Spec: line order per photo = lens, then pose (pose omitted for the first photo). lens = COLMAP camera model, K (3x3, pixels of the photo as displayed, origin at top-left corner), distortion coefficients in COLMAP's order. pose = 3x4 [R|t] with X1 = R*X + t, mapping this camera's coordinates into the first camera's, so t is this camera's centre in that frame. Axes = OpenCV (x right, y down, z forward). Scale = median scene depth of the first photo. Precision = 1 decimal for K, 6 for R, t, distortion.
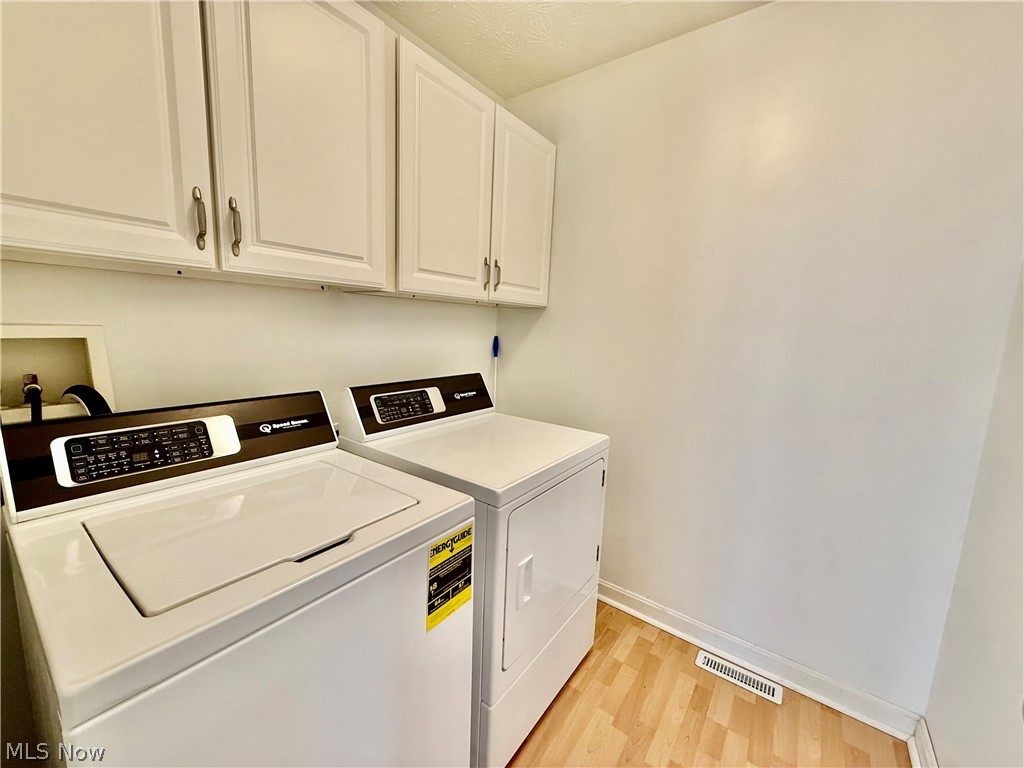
lens RADIAL K [[415.3, 0, 512.0], [0, 415.3, 384.0], [0, 0, 1]] dist [0.000564, 0.000014]
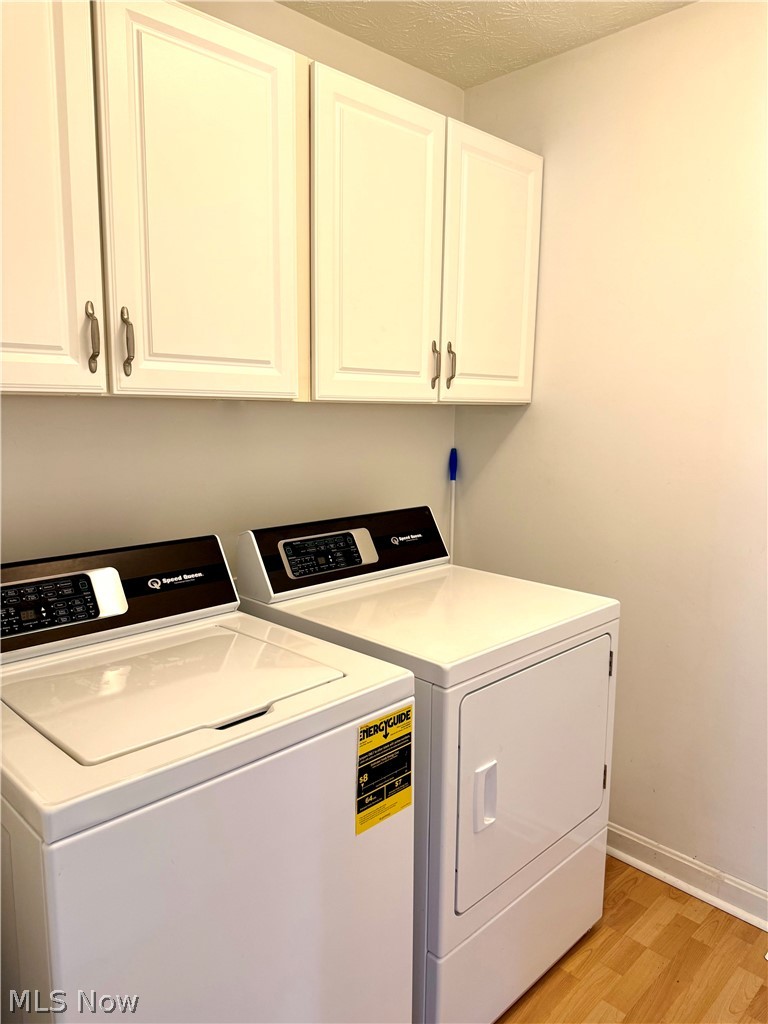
lens RADIAL K [[736.2, 0, 384.0], [0, 736.2, 512.0], [0, 0, 1]] dist [0.048900, -0.003609]
pose [[0.988136, -0.006570, -0.153444, 0.055515], [0.006409, 0.999978, -0.001545, -0.023438], [0.153451, 0.000543, 0.988156, -0.311029]]
